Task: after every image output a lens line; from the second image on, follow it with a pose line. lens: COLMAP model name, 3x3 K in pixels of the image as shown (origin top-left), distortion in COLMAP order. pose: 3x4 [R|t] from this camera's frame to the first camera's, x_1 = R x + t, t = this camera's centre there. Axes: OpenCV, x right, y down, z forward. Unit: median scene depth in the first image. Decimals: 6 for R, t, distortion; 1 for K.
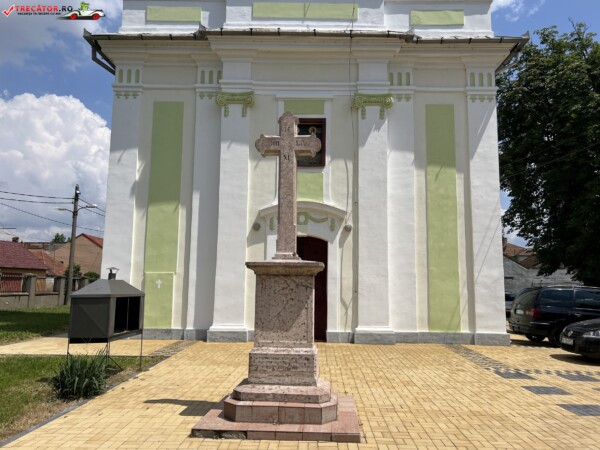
lens RADIAL K [[446.5, 0, 300.4], [0, 446.5, 226.8], [0, 0, 1]] dist [0.047017, -0.050378]
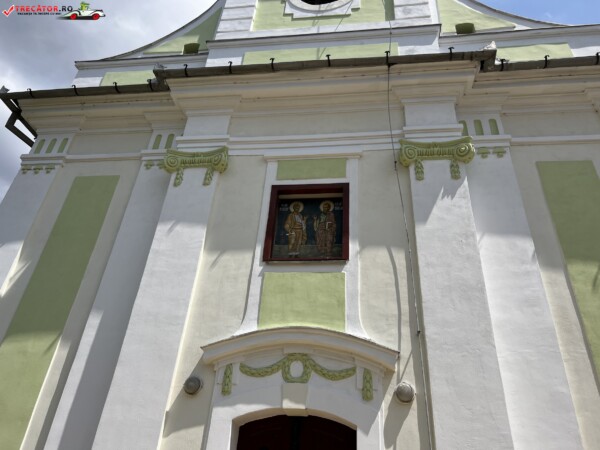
lens RADIAL K [[446.5, 0, 298.5], [0, 446.5, 222.6], [0, 0, 1]] dist [0.047017, -0.050378]
pose [[0.991794, -0.021415, -0.126042, 0.063562], [-0.036832, 0.896213, -0.442092, 0.047398], [0.122428, 0.443107, 0.888070, 0.534505]]
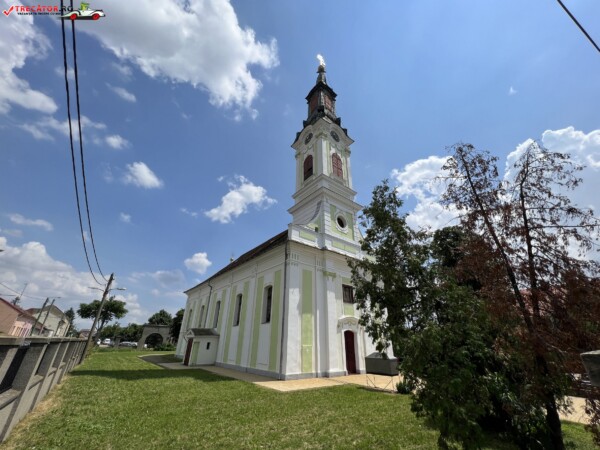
lens RADIAL K [[237.0, 0, 303.3], [0, 237.0, 227.6], [0, 0, 1]] dist [0.000544, 0.000680]
pose [[0.778190, 0.274210, 0.565004, -1.181653], [-0.084794, 0.937283, -0.338097, -0.053339], [-0.622278, 0.215195, 0.752636, -0.039441]]
